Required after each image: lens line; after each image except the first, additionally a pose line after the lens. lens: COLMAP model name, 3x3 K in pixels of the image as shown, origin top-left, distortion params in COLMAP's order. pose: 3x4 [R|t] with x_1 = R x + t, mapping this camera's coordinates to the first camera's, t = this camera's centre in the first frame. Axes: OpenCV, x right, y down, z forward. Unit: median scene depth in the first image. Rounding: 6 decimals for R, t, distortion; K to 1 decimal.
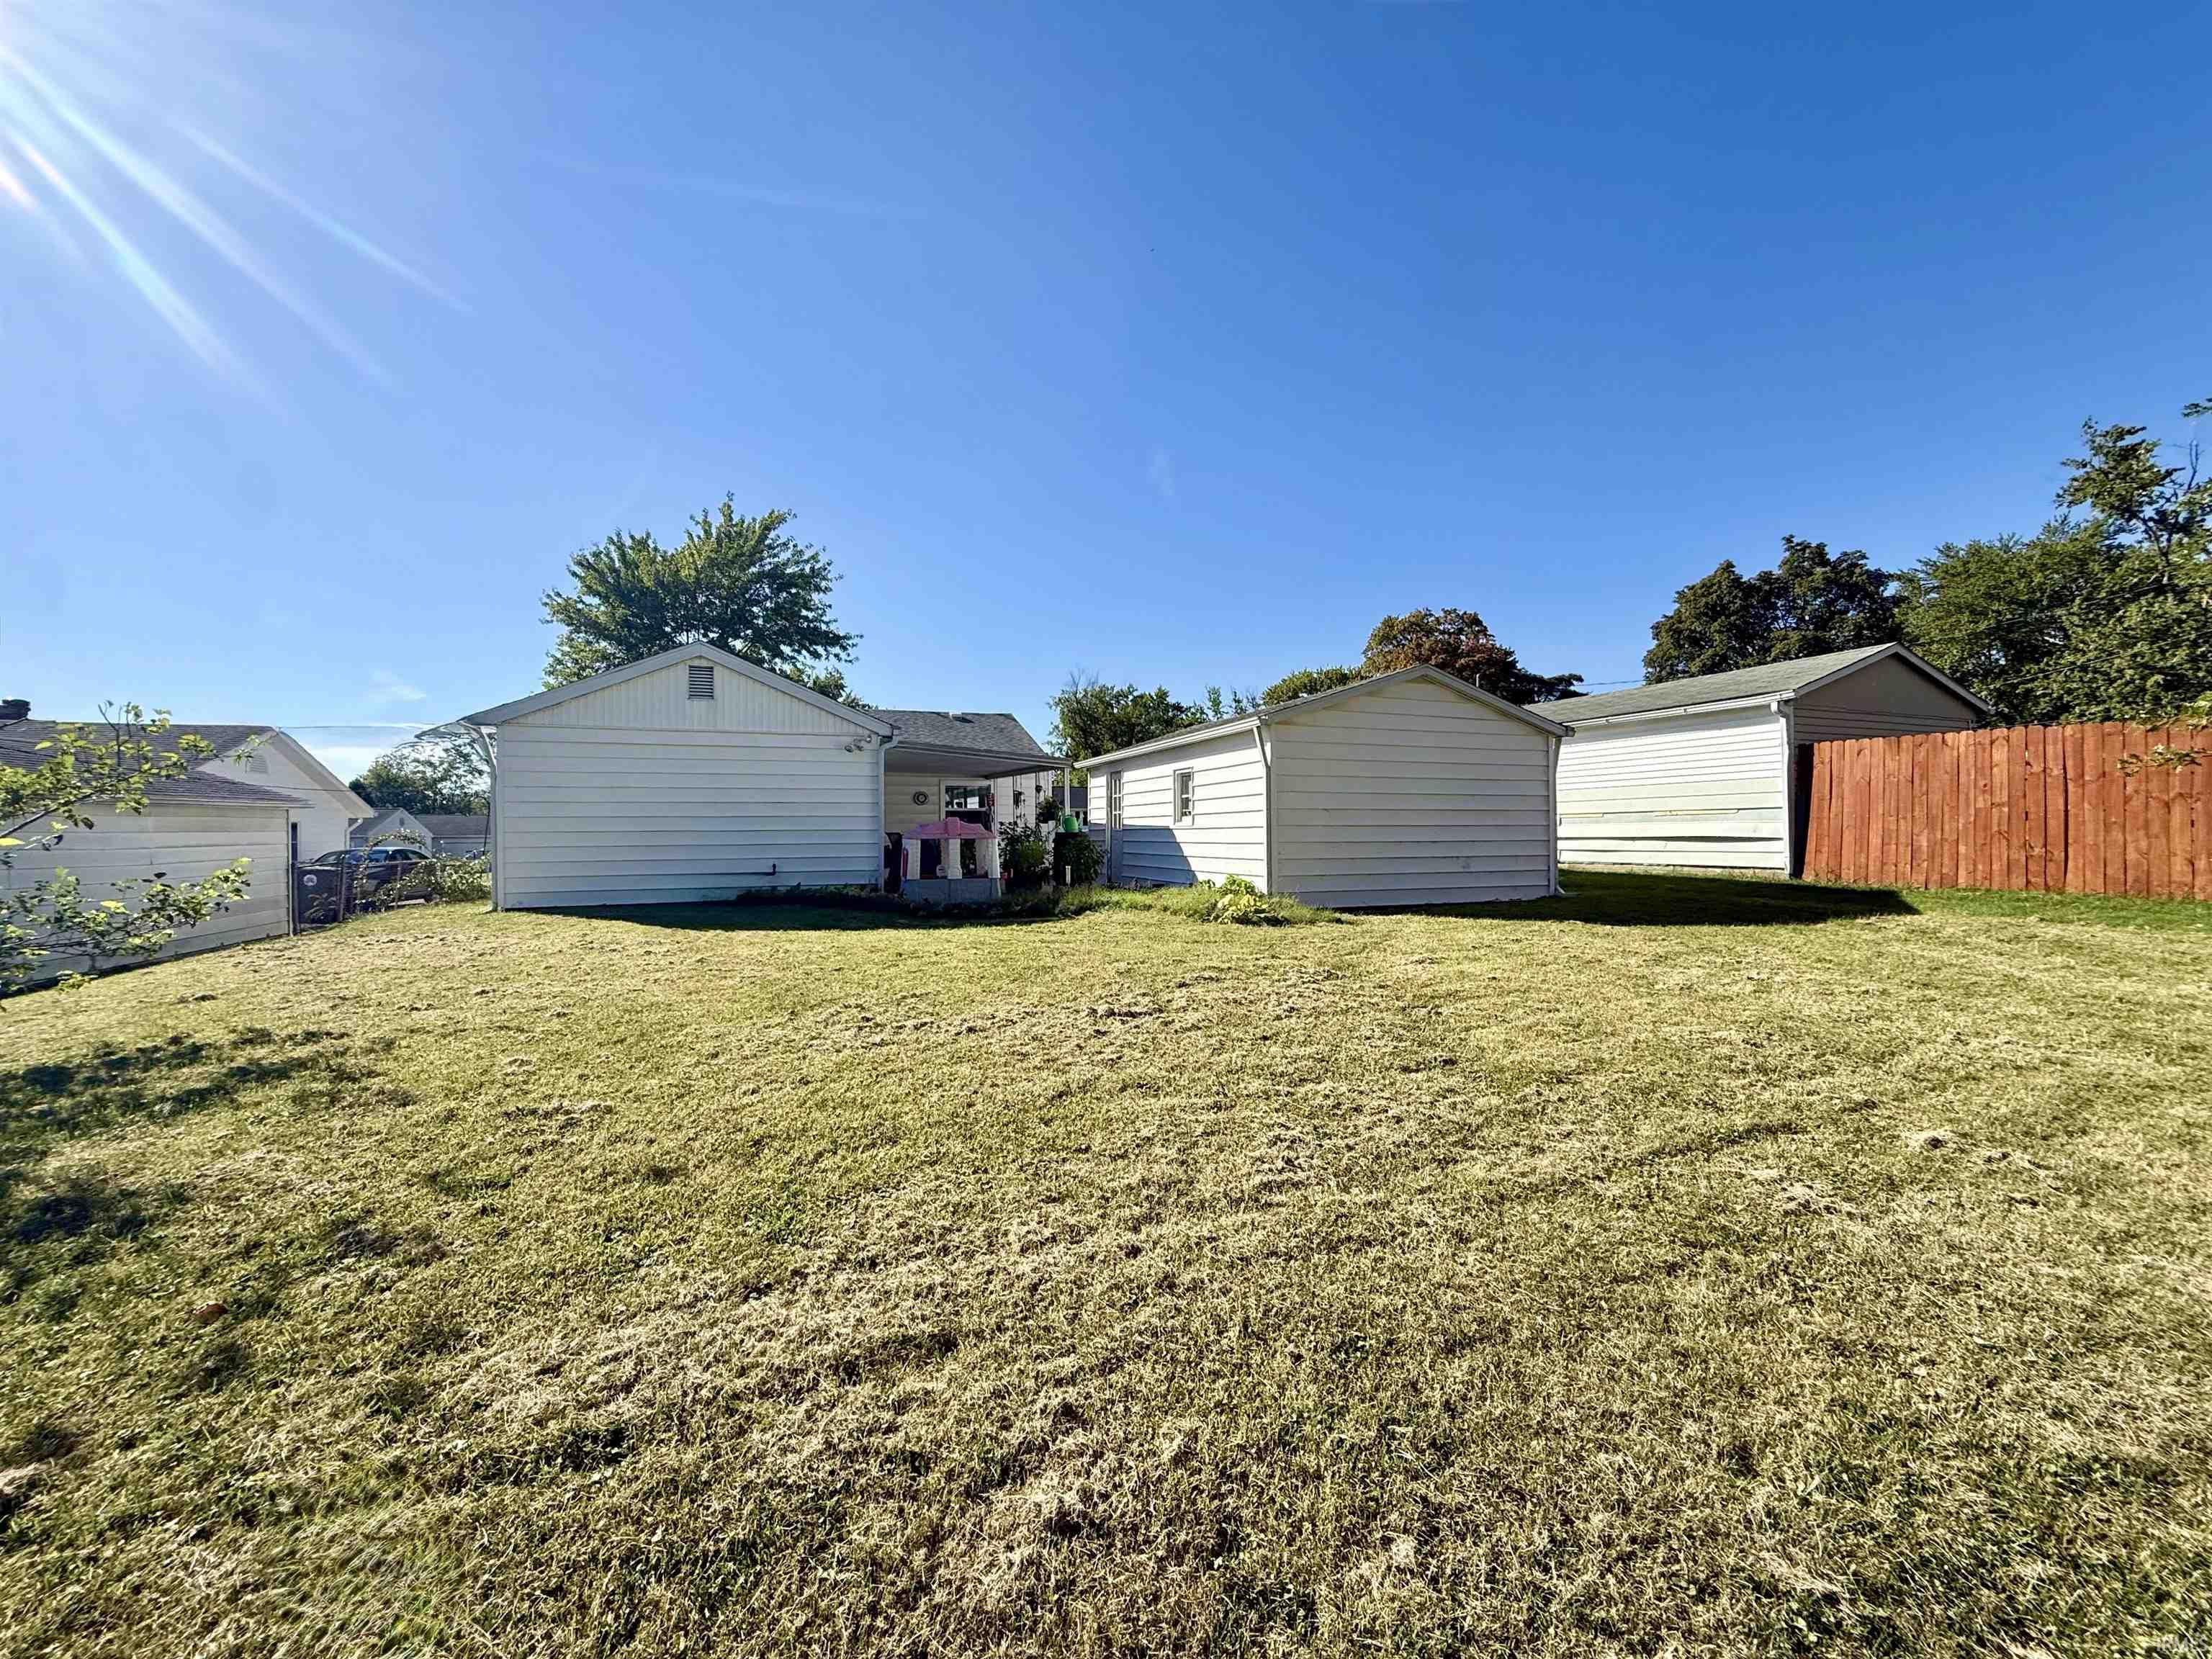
lens RADIAL K [[880.2, 0, 1104.5], [0, 880.2, 831.5], [0, 0, 1]] dist [0.000204, -0.000151]
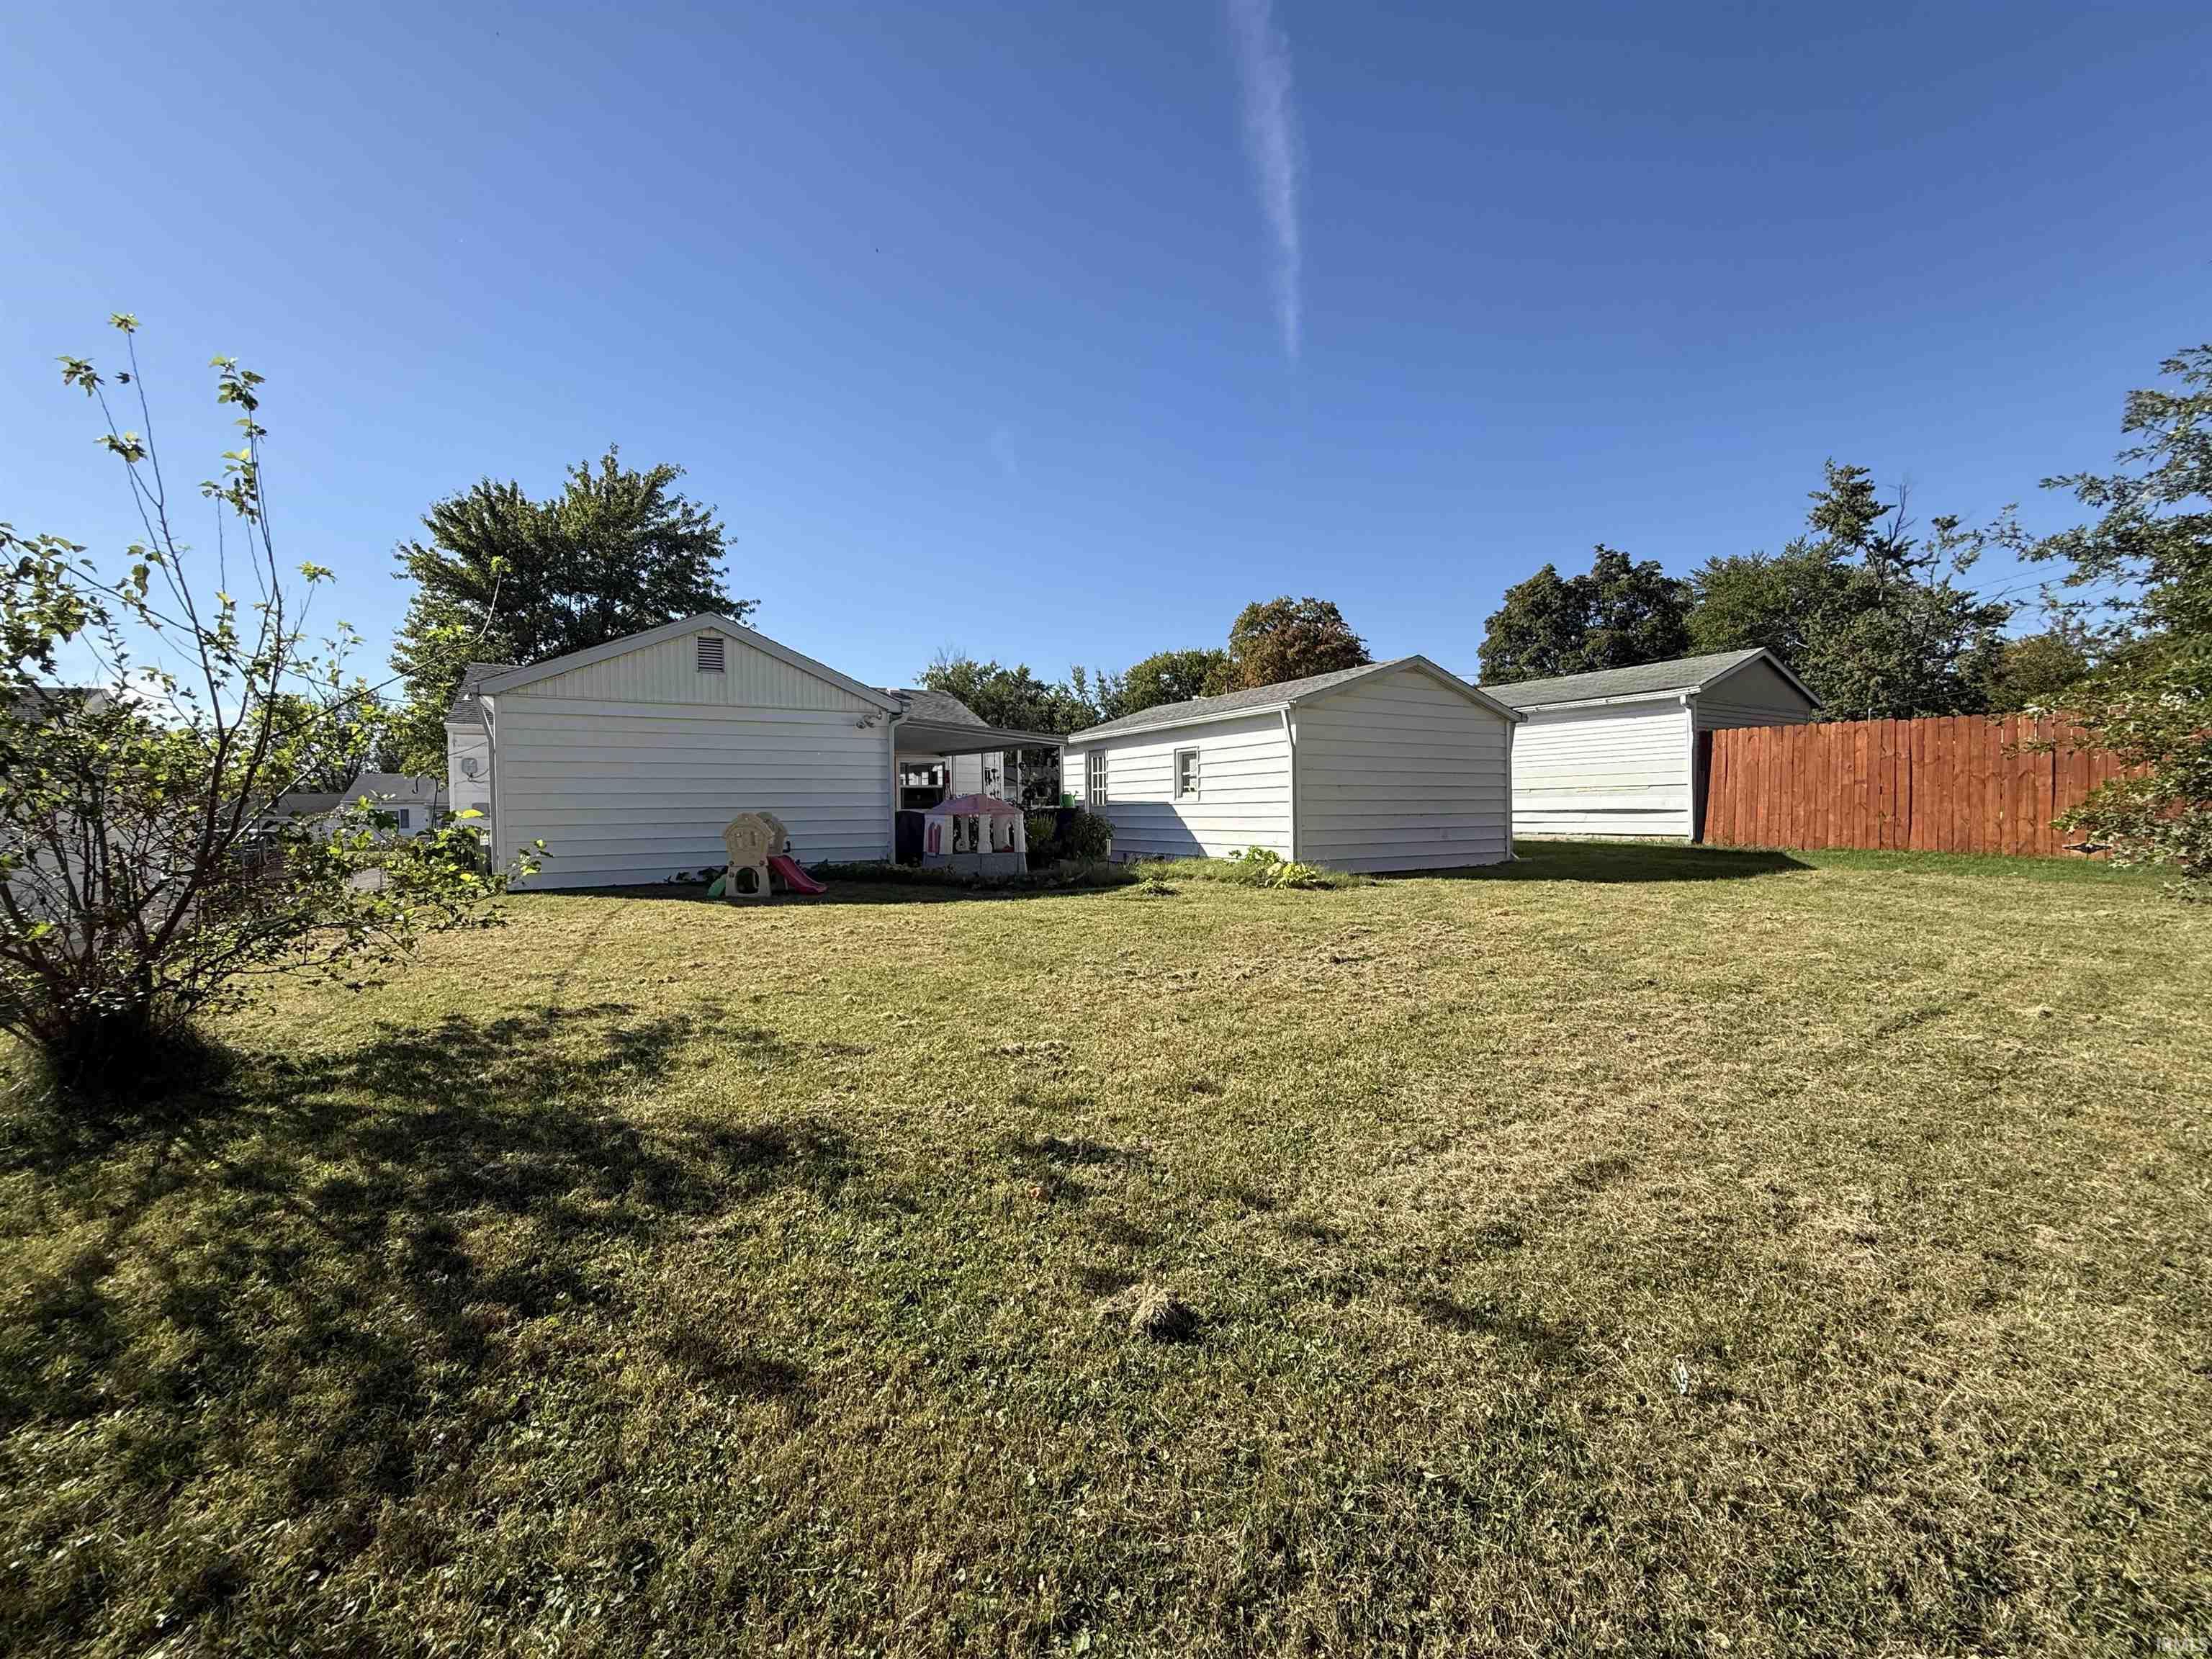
lens RADIAL K [[880.2, 0, 1110.0], [0, 880.2, 833.3], [0, 0, 1]] dist [0.000204, -0.000151]
pose [[0.983845, -0.009485, 0.178774, -0.187872], [0.004693, 0.999619, 0.027208, 0.002835], [-0.178964, -0.025929, 0.983514, -0.031494]]
